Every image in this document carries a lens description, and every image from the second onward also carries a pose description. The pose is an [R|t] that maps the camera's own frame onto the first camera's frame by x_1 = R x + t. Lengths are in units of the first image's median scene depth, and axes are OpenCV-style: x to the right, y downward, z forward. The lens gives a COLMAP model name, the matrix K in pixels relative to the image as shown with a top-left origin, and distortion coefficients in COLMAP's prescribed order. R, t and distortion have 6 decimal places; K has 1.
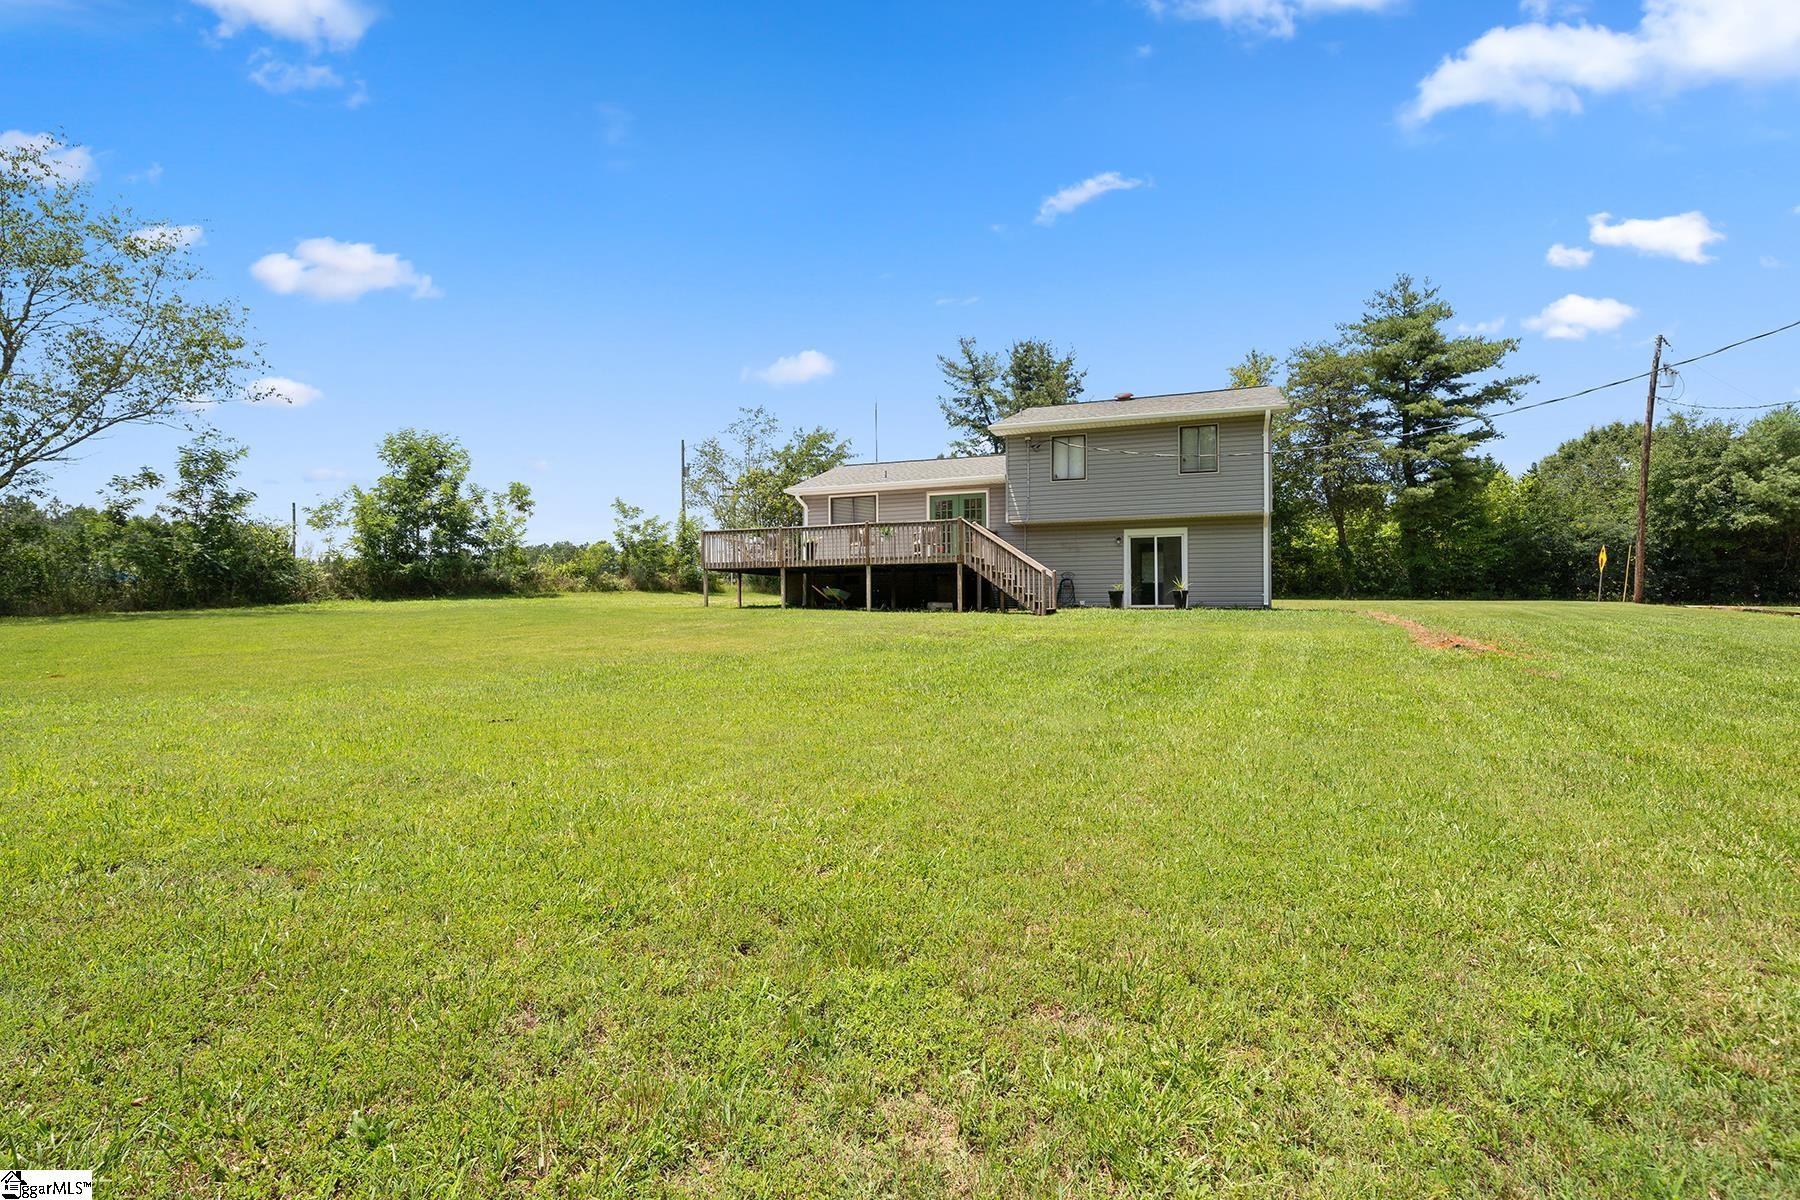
lens RADIAL K [[854.2, 0, 901.6], [0, 854.2, 605.5], [0, 0, 1]] dist [0.001631, -0.000631]
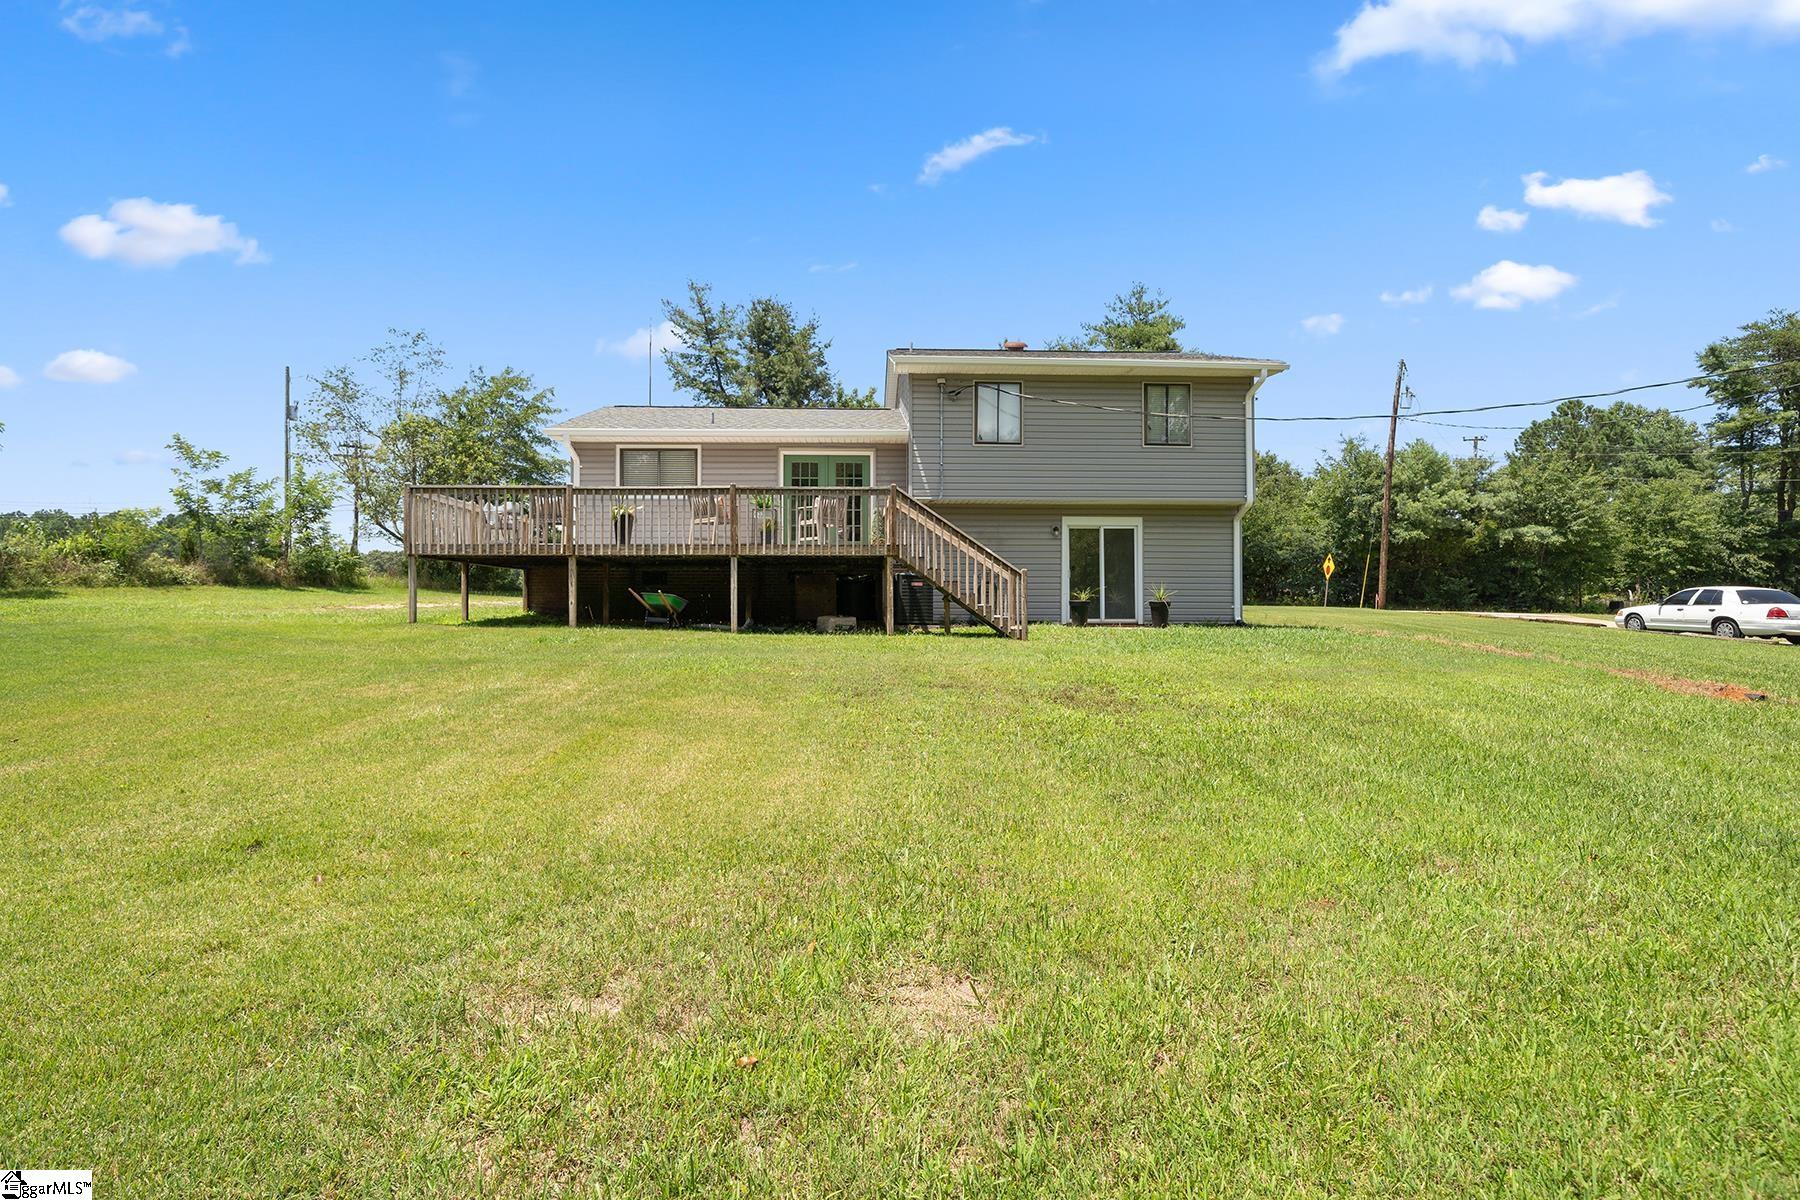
lens RADIAL K [[854.2, 0, 897.2], [0, 854.2, 588.8], [0, 0, 1]] dist [0.001631, -0.000631]
pose [[0.919946, 0.010647, 0.391901, -0.099801], [-0.006417, 0.999906, -0.012102, -0.010450], [-0.391993, 0.008618, 0.919928, 0.236617]]
